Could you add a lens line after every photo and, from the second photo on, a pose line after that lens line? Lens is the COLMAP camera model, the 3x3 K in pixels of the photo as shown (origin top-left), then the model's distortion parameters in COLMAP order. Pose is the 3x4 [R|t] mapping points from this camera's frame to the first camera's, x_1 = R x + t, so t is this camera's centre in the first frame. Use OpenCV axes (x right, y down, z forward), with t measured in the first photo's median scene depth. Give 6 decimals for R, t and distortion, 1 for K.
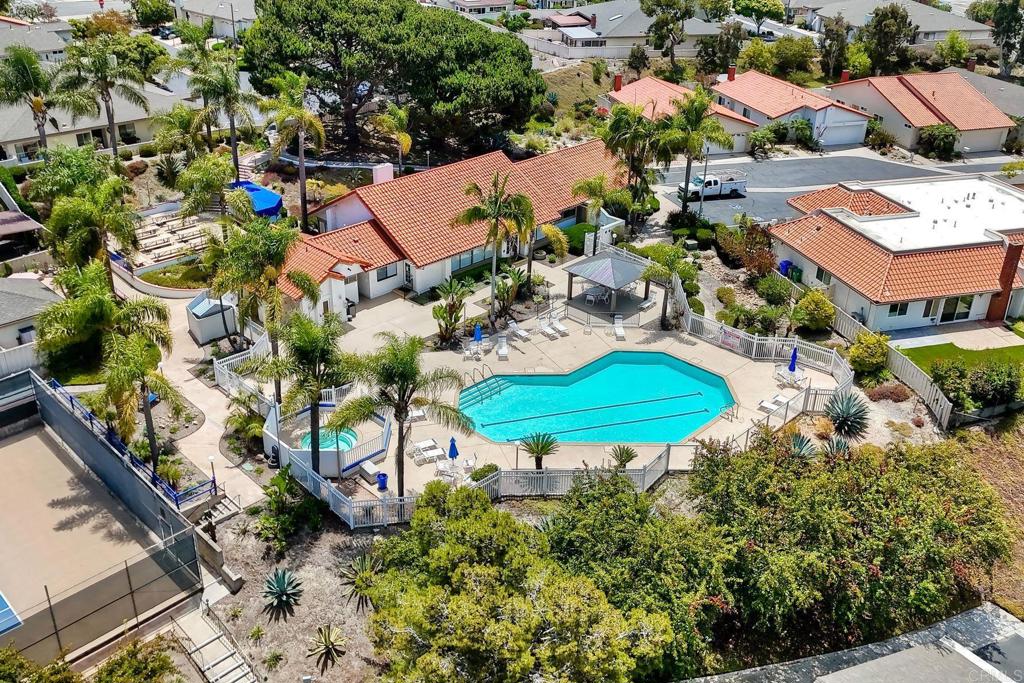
lens RADIAL K [[913.7, 0, 513.2], [0, 913.7, 342.7], [0, 0, 1]] dist [0.077662, -0.071778]
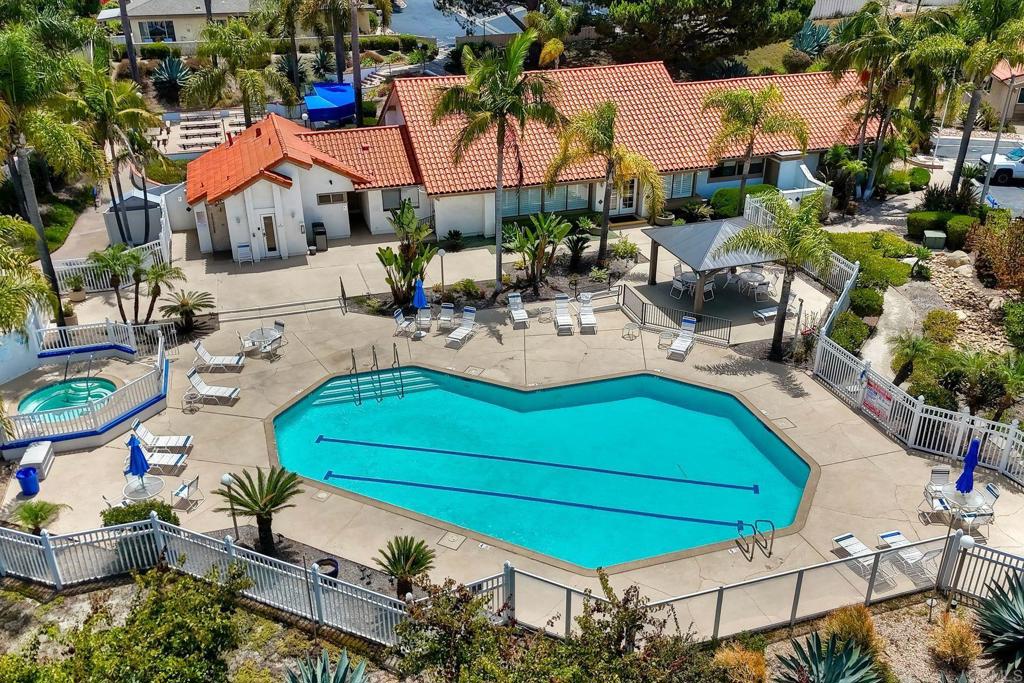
lens RADIAL K [[913.7, 0, 511.6], [0, 913.7, 338.5], [0, 0, 1]] dist [0.077662, -0.071778]
pose [[0.886058, 0.190225, -0.422748, 0.247322], [-0.202068, 0.979222, 0.017099, -0.004217], [0.417217, 0.070273, 0.906086, 0.428590]]
